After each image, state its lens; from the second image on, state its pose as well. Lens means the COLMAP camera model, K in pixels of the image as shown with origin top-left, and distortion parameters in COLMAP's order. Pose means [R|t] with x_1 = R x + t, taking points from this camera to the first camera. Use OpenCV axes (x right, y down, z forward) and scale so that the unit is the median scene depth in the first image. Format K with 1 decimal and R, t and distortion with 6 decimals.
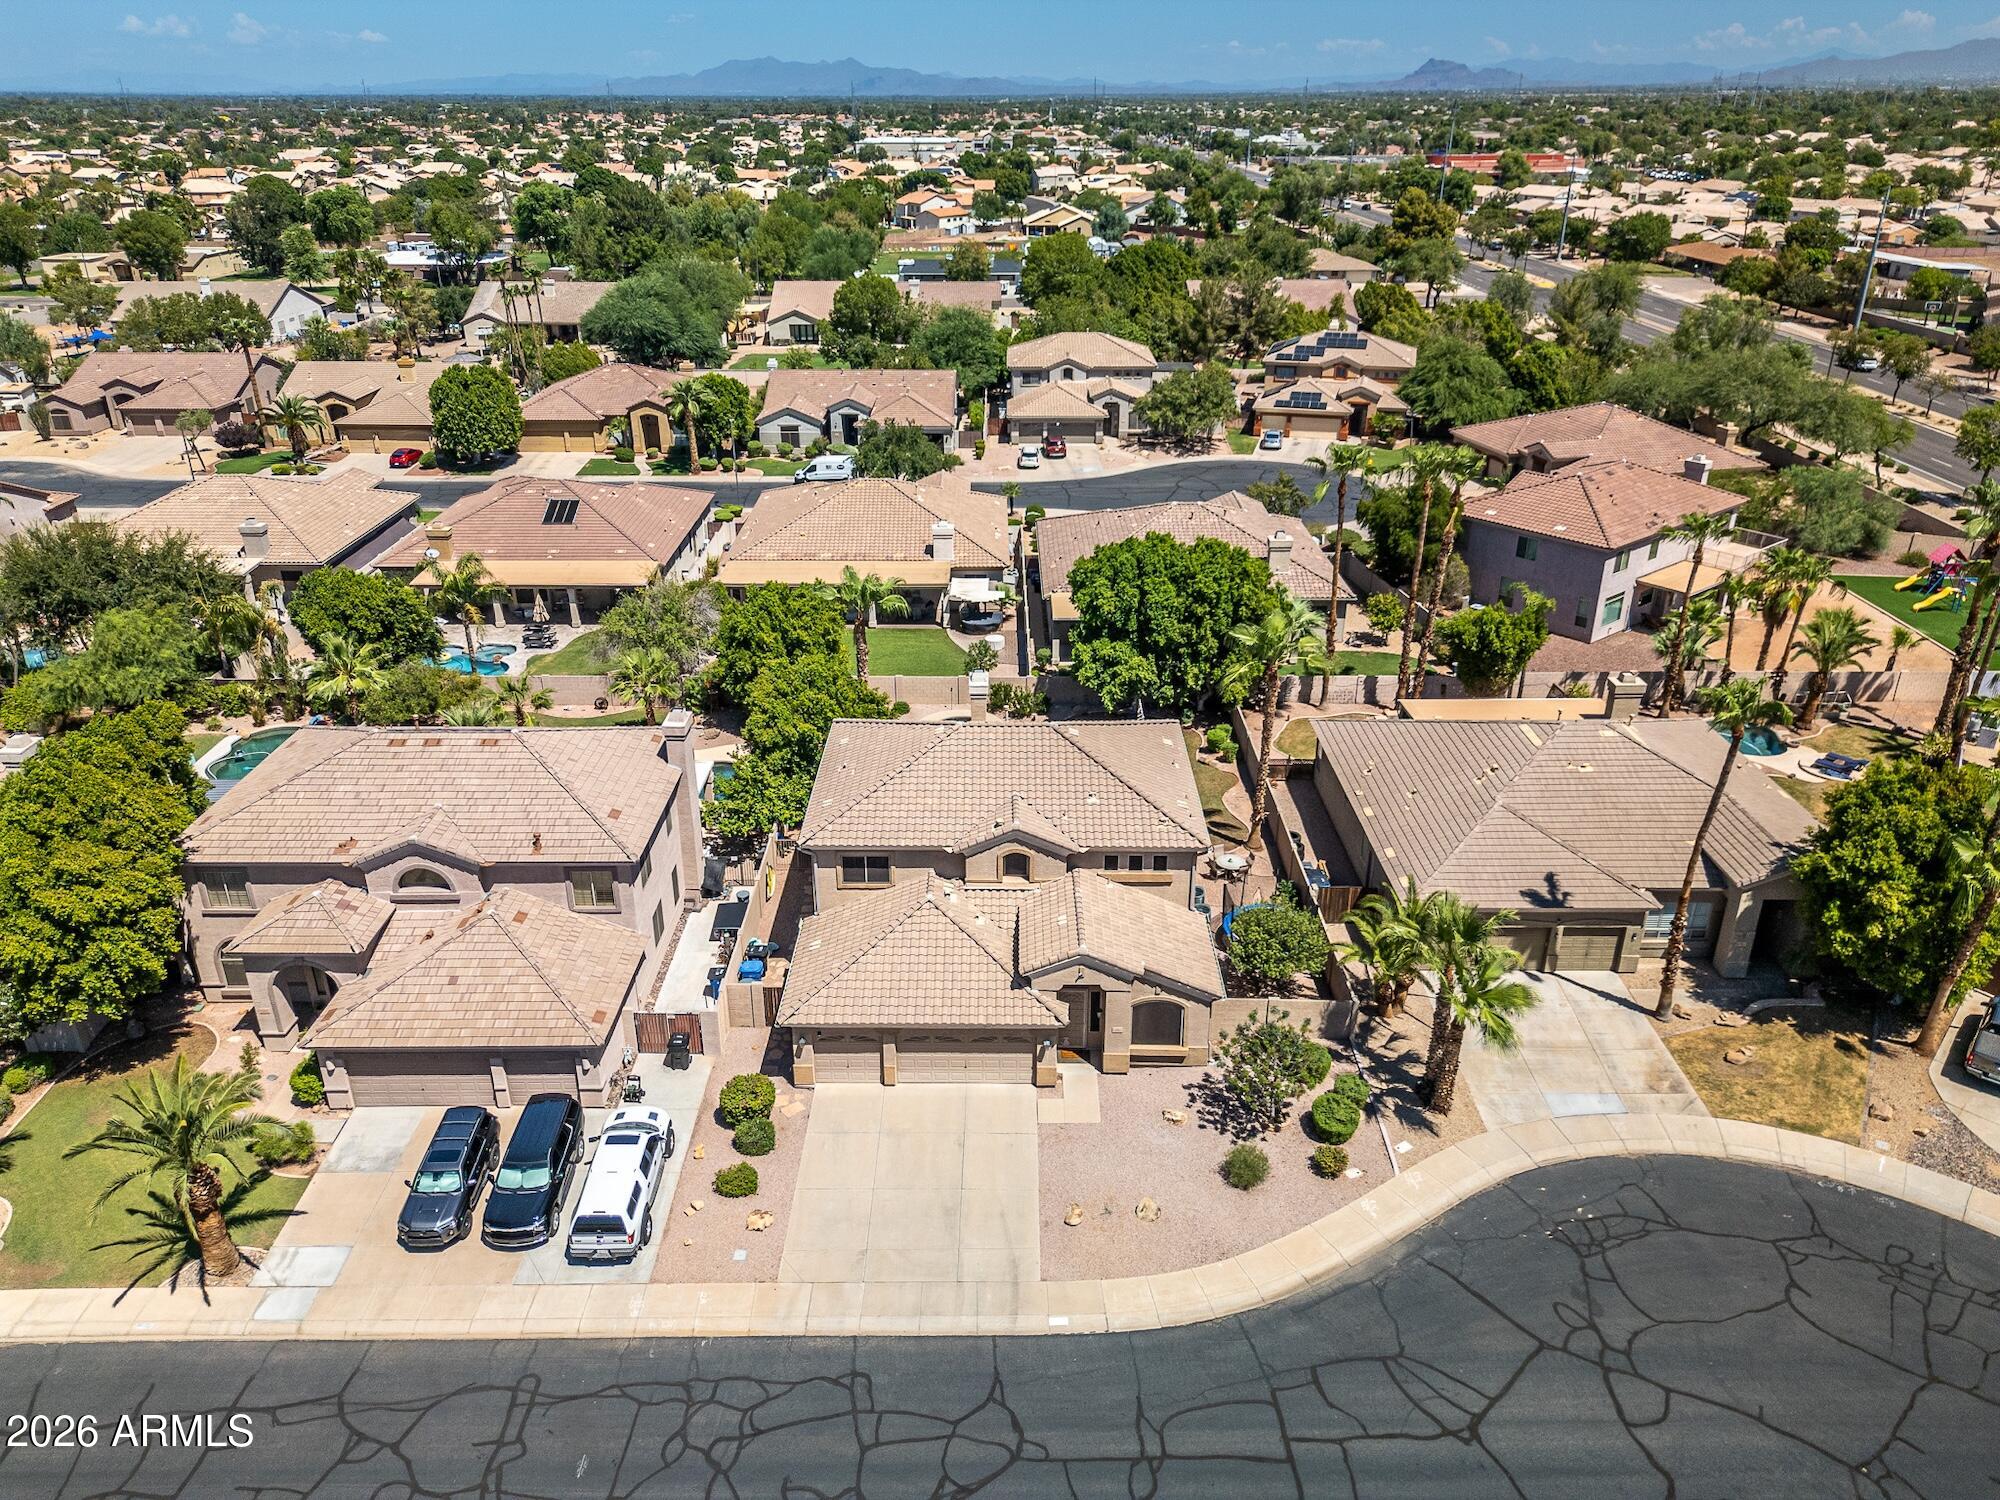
lens RADIAL K [[1403.4, 0, 1000.0], [0, 1403.4, 750.0], [0, 0, 1]] dist [0.061772, -0.054496]
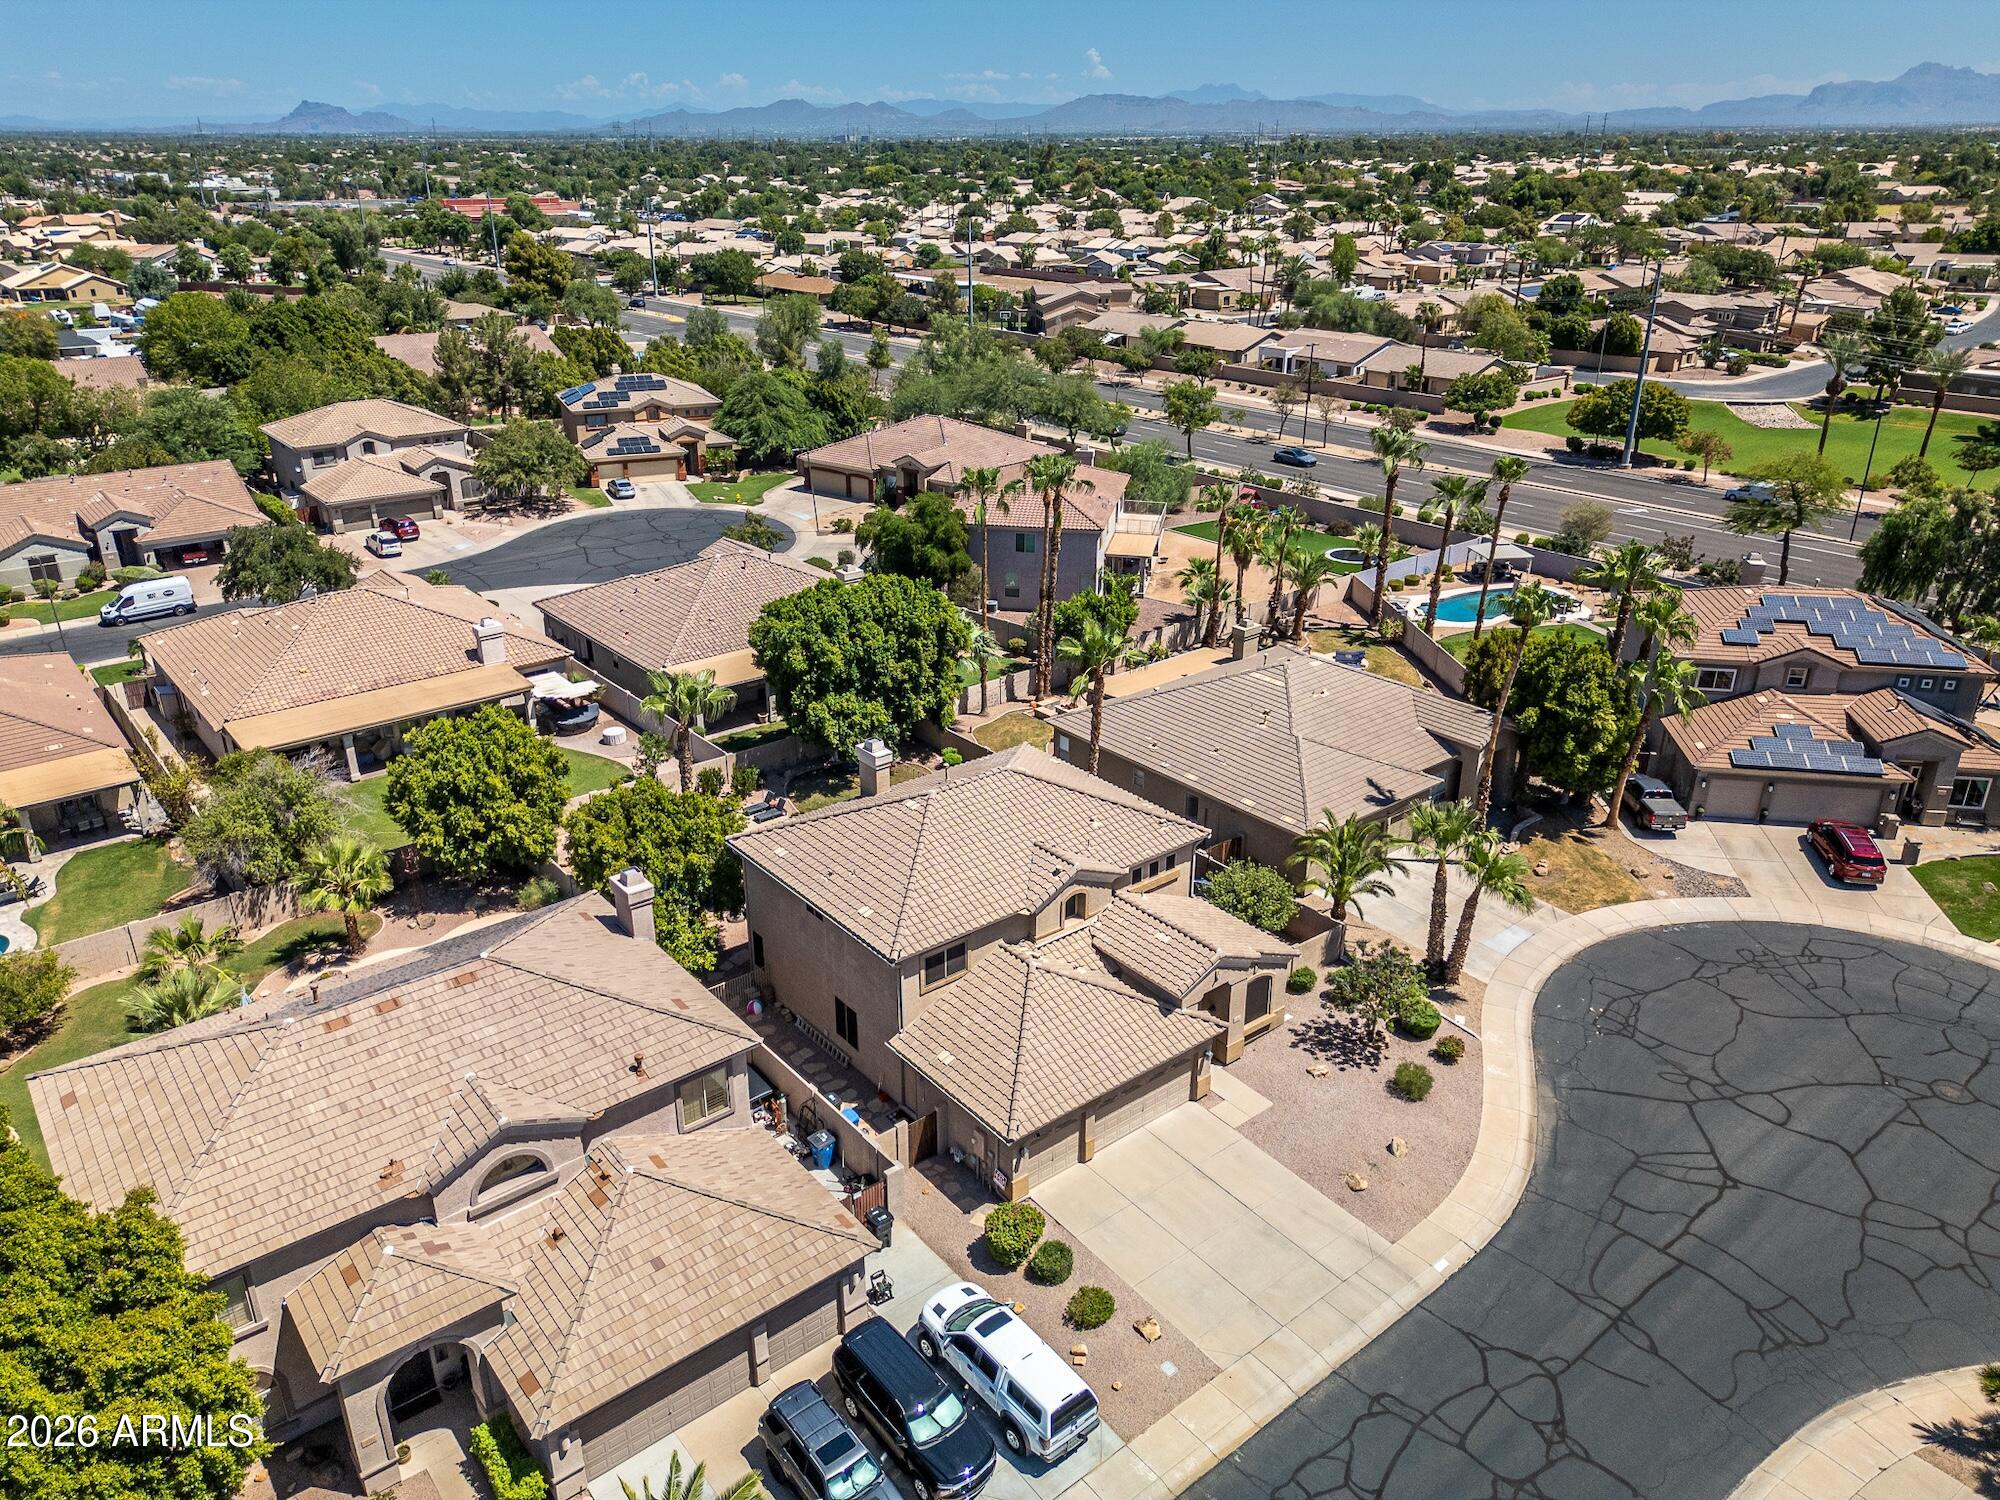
lens RADIAL K [[1394.3, 0, 996.5], [0, 1394.3, 752.0], [0, 0, 1]] dist [0.063810, -0.054696]
pose [[0.776538, -0.251791, 0.577572, -0.346697], [0.264774, 0.962218, 0.063490, -0.060954], [-0.571737, 0.103623, 0.813867, 0.129884]]
